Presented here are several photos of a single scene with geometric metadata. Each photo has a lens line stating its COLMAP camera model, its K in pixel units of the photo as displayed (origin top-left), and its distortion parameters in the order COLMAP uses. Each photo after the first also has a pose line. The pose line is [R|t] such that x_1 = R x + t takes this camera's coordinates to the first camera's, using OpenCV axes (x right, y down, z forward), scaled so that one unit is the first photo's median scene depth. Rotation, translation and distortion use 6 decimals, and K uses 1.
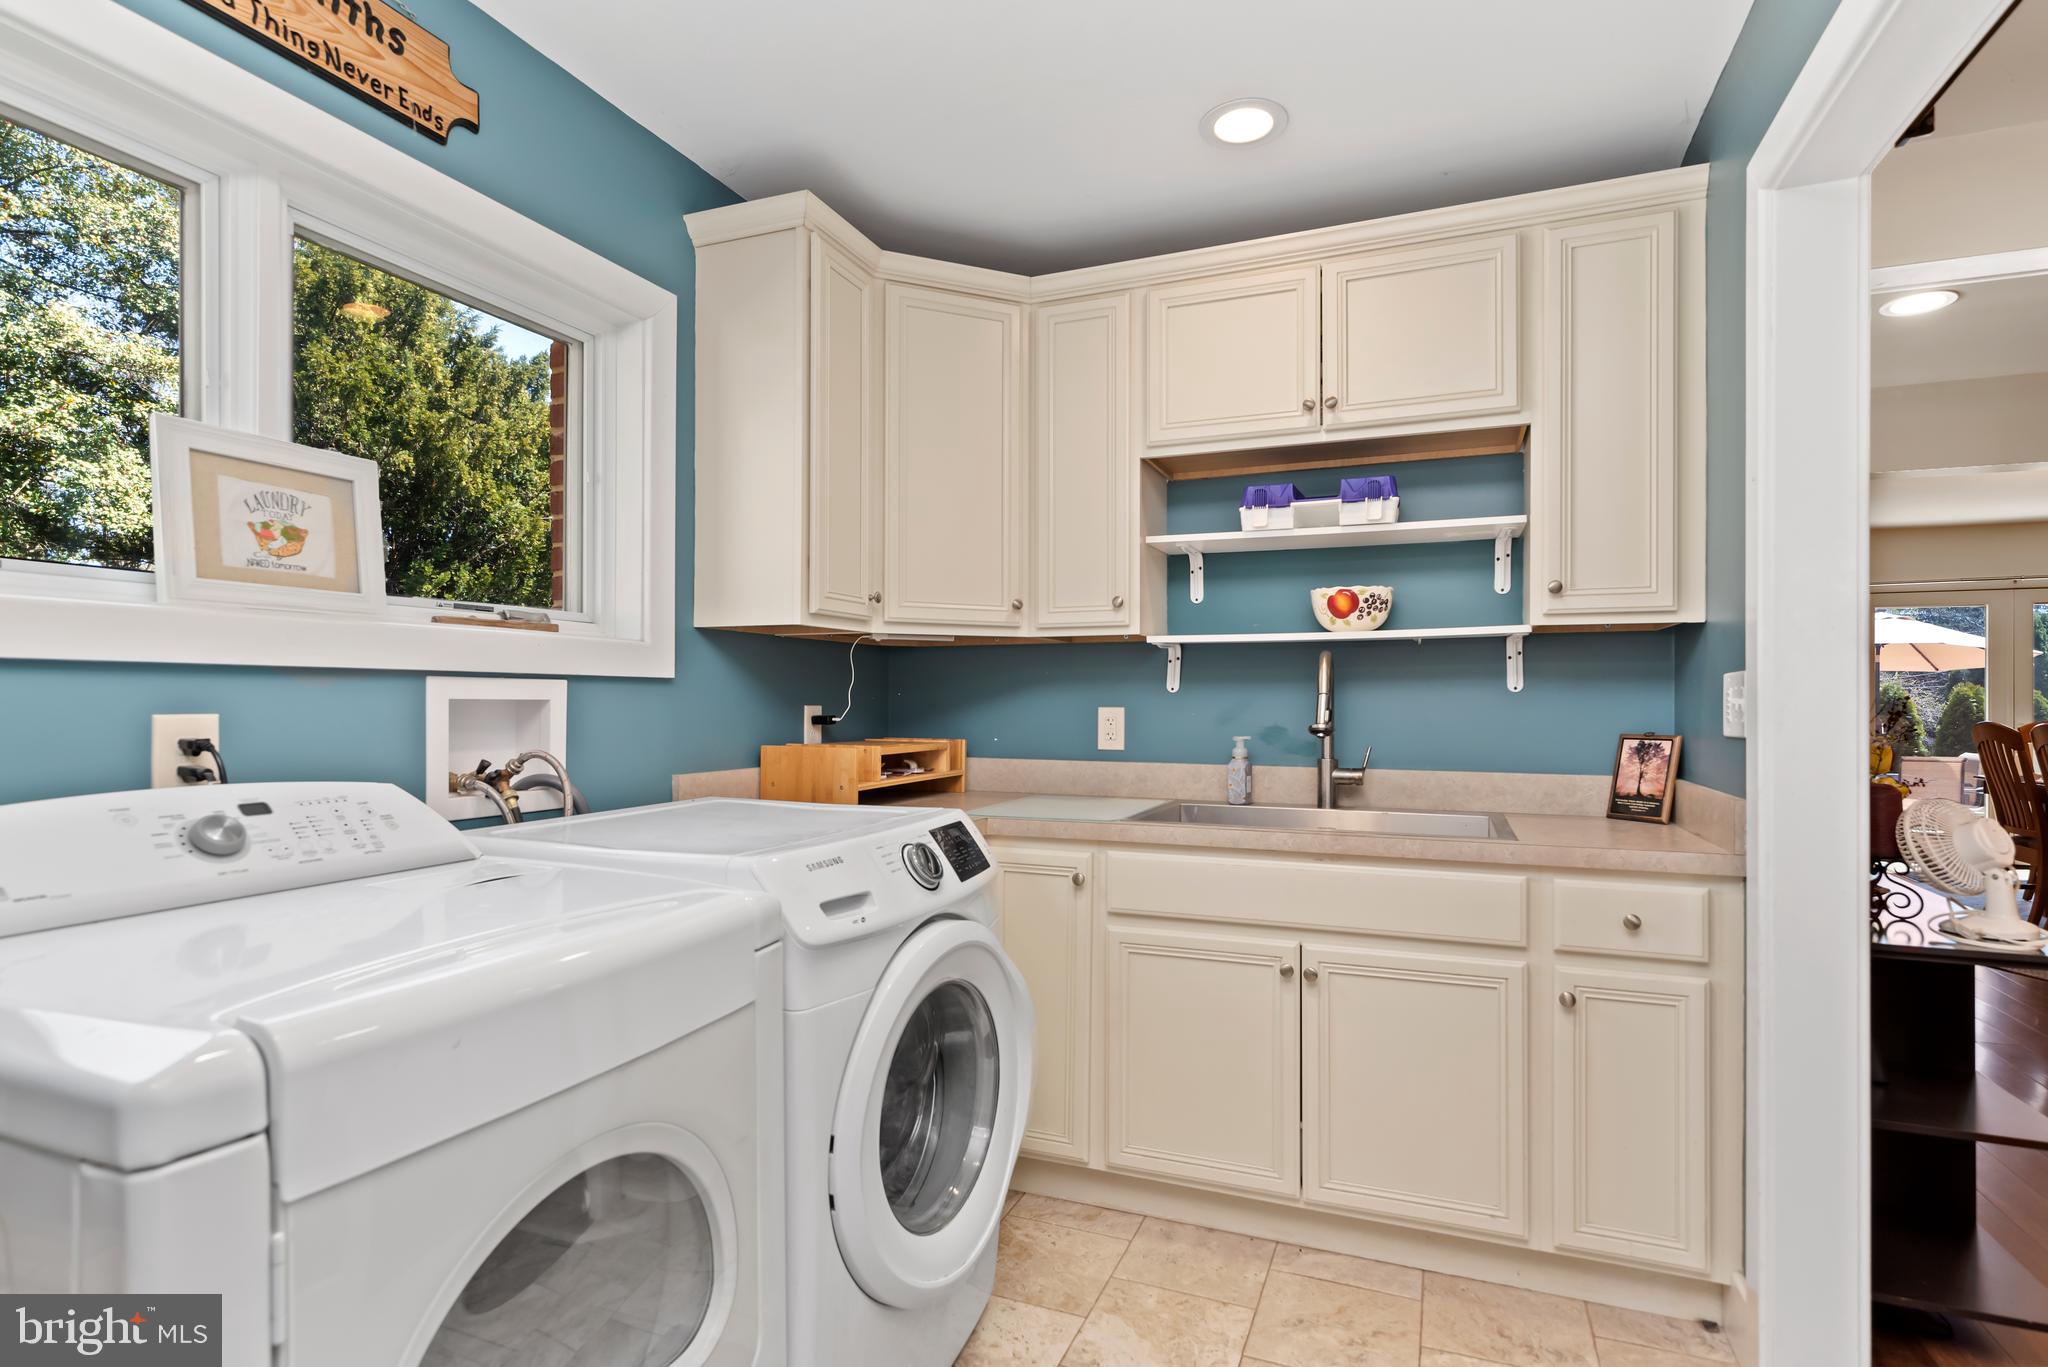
lens RADIAL K [[995.1, 0, 1036.9], [0, 995.1, 702.7], [0, 0, 1]] dist [-0.003142, -0.000463]
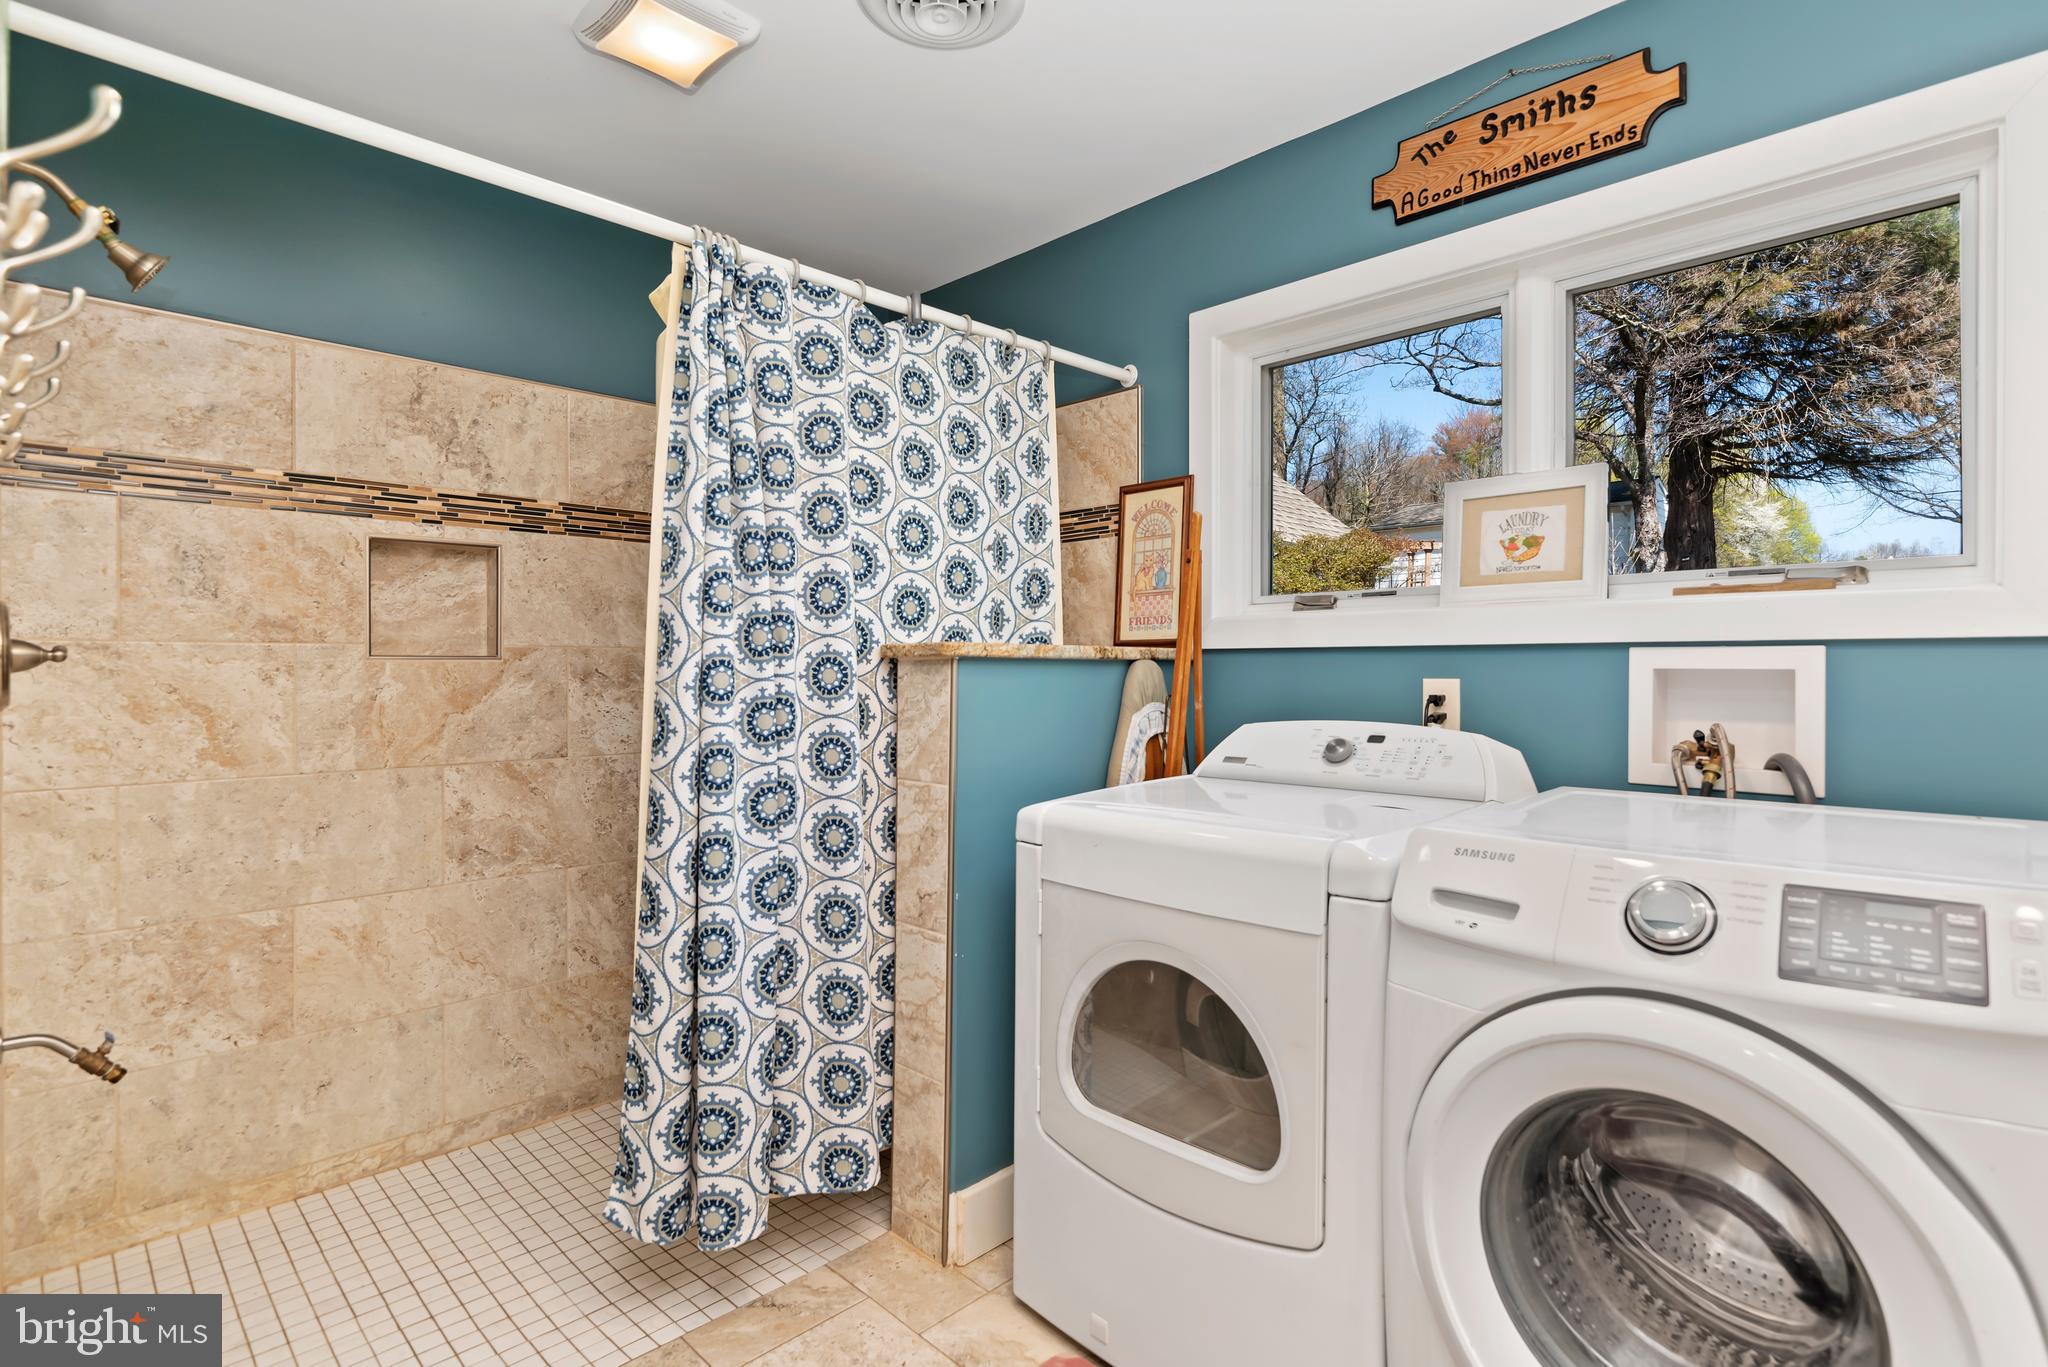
lens RADIAL K [[995.1, 0, 1036.3], [0, 995.1, 669.1], [0, 0, 1]] dist [-0.003142, -0.000463]
pose [[-0.391716, -0.001953, -0.920084, 0.692116], [-0.004772, 0.999989, -0.000092, -0.000158], [0.920074, 0.004354, -0.391721, 0.901000]]
